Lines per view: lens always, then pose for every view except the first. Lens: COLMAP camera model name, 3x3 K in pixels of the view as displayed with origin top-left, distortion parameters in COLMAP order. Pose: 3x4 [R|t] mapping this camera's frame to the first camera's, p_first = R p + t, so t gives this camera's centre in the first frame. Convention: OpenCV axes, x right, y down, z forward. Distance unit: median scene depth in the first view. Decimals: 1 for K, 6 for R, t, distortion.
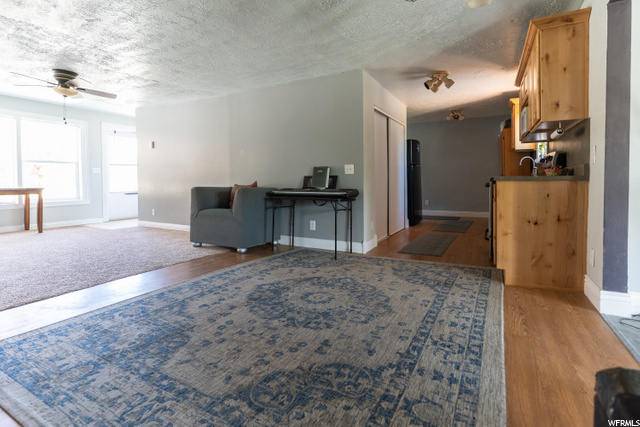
lens RADIAL K [[308.1, 0, 321.9], [0, 308.1, 182.8], [0, 0, 1]] dist [0.001220, 0.000196]
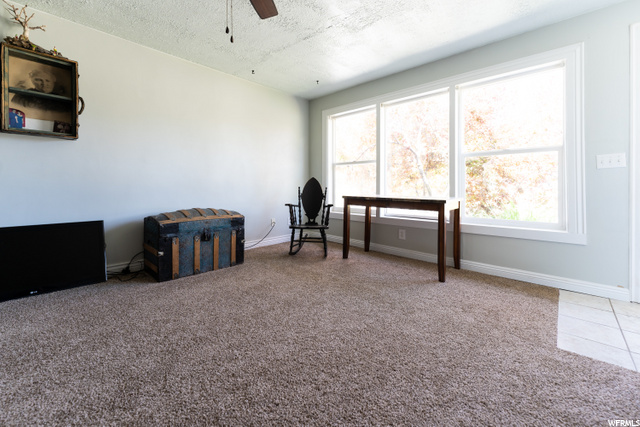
lens RADIAL K [[264.0, 0, 320.5], [0, 264.0, 187.5], [0, 0, 1]] dist [0.000935, 0.000059]
pose [[-0.246604, 0.000707, -0.969116, -0.381674], [-0.011451, 0.999928, 0.003643, -0.004633], [0.969049, 0.011996, -0.246578, 0.861264]]
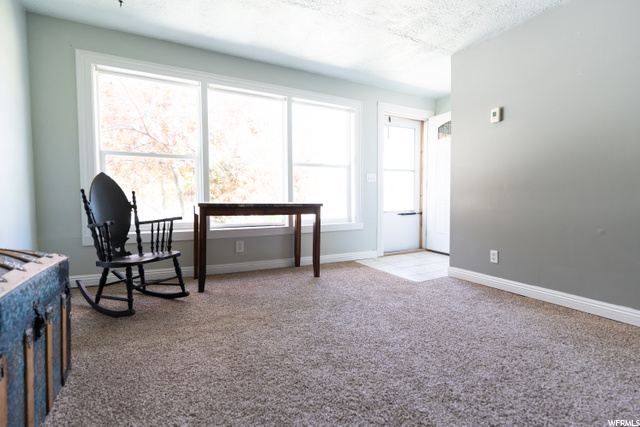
lens RADIAL K [[297.7, 0, 320.0], [0, 297.7, 213.5], [0, 0, 1]] dist [0.000085, 0.000180]
pose [[0.828715, 0.026653, -0.559036, -0.549287], [-0.004156, 0.999131, 0.041475, 0.010967], [0.559656, -0.032047, 0.828105, 0.488079]]
